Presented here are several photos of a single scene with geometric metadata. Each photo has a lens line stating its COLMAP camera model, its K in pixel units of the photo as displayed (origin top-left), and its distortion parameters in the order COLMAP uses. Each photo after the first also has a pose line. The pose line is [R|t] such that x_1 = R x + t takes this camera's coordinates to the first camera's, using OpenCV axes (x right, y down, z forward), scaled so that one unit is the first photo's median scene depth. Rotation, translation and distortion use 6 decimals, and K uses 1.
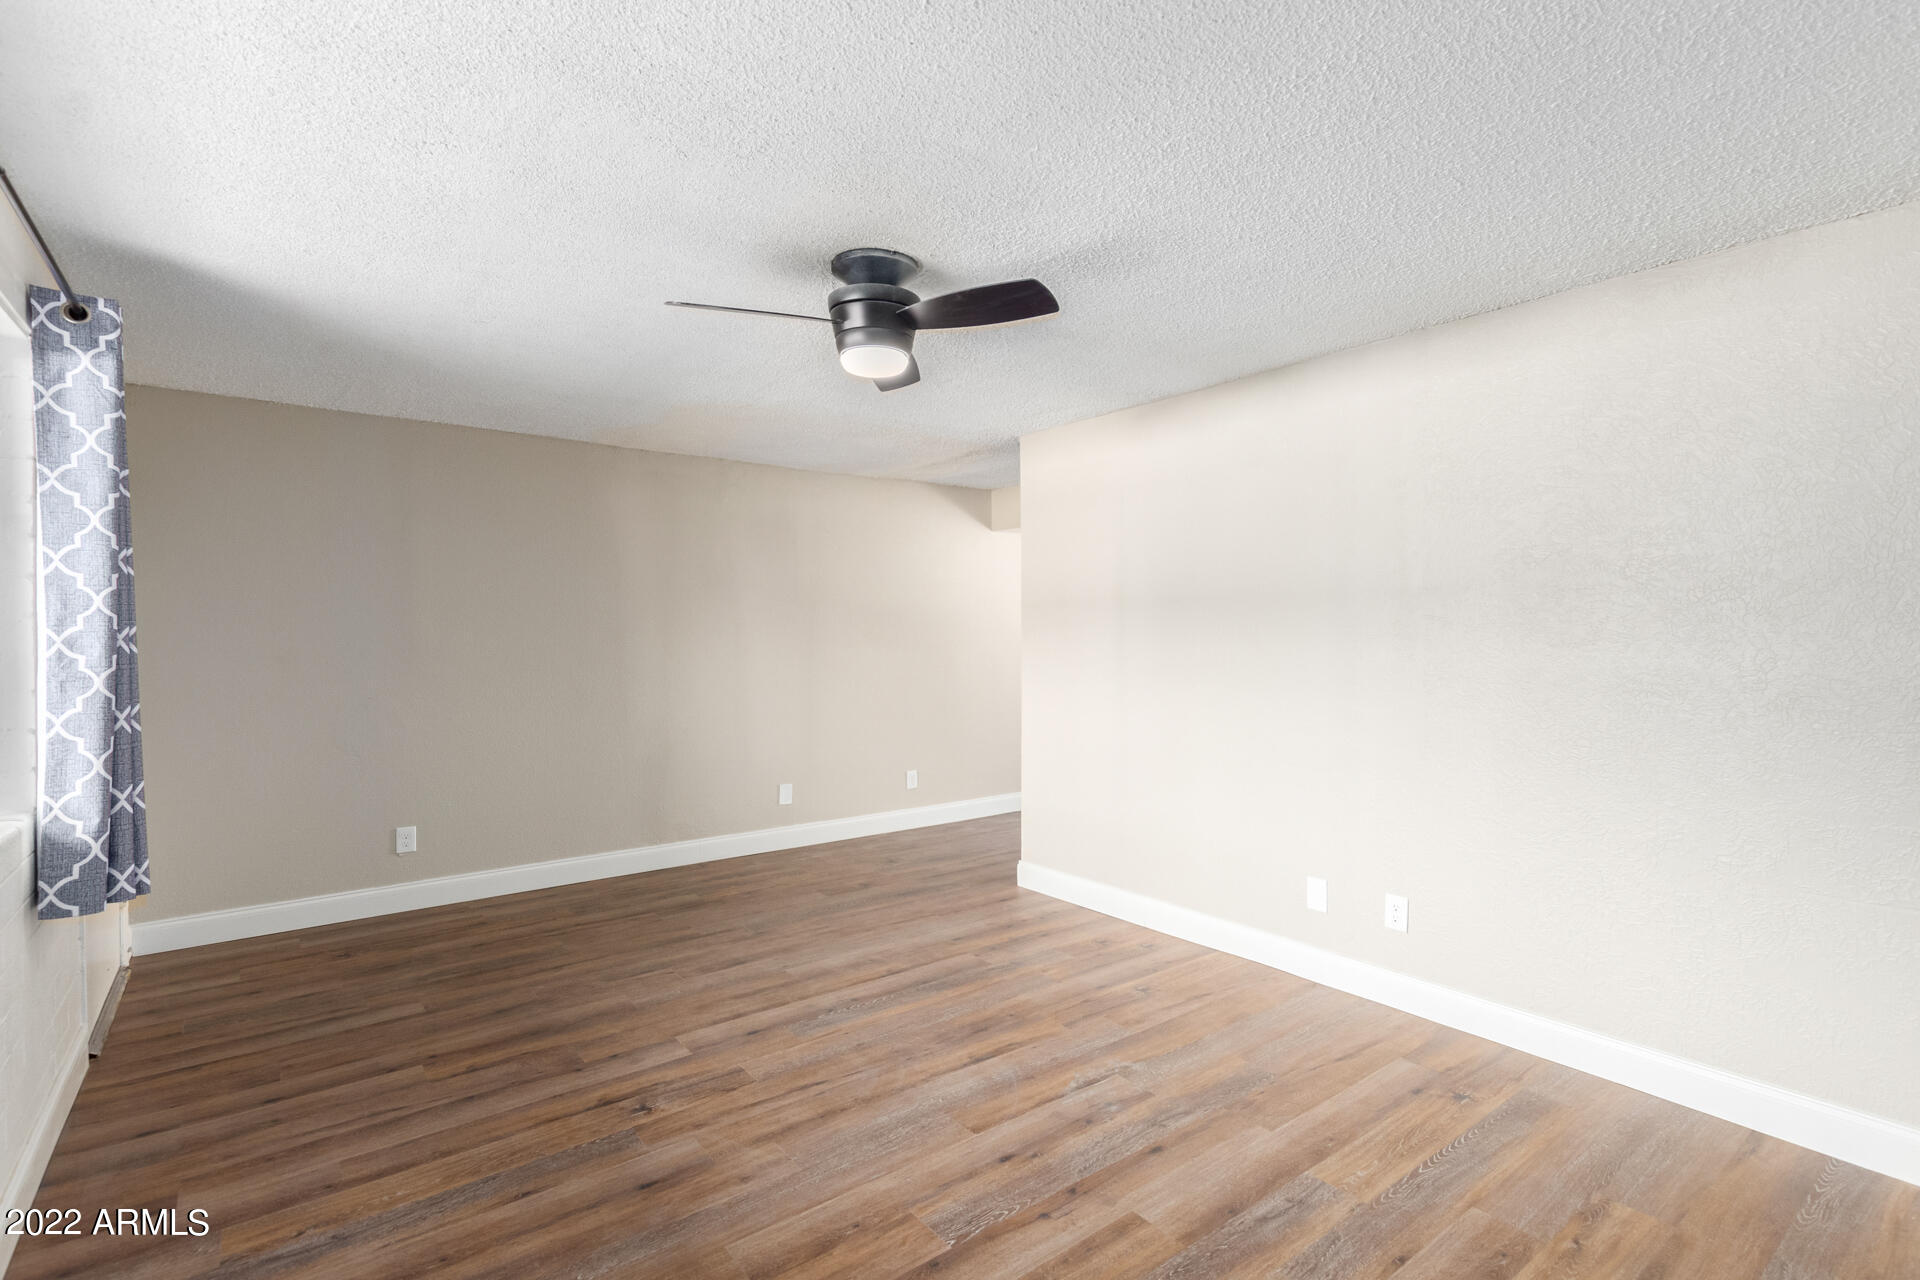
lens RADIAL K [[880.3, 0, 930.4], [0, 880.3, 618.8], [0, 0, 1]] dist [0.008183, -0.004980]
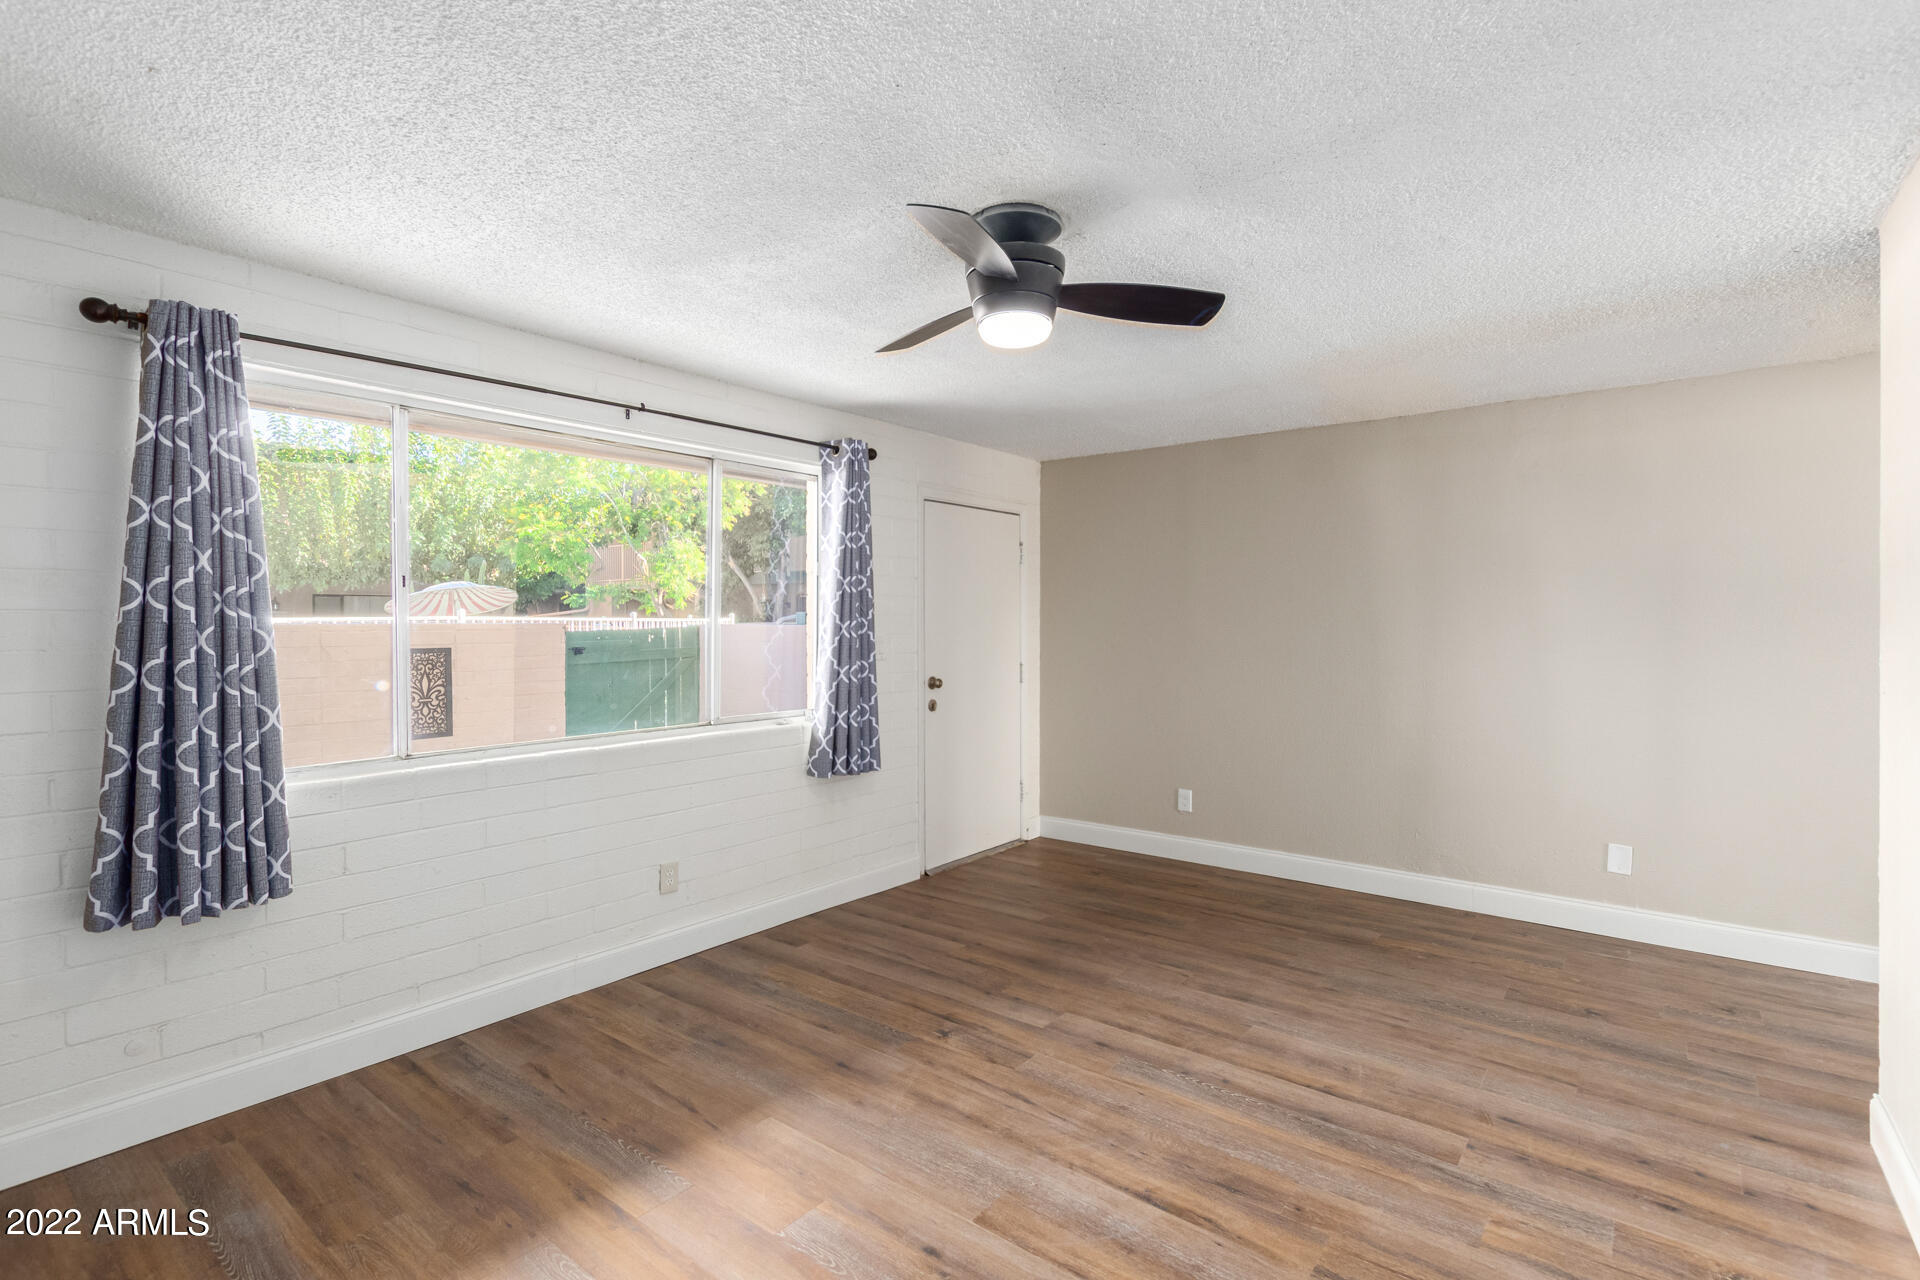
lens RADIAL K [[880.3, 0, 995.3], [0, 880.3, 626.8], [0, 0, 1]] dist [0.008183, -0.004980]
pose [[0.278978, 0.004213, -0.960288, 0.724397], [0.015795, 0.999835, 0.008975, 0.001560], [0.960168, -0.017671, 0.278865, 0.656057]]
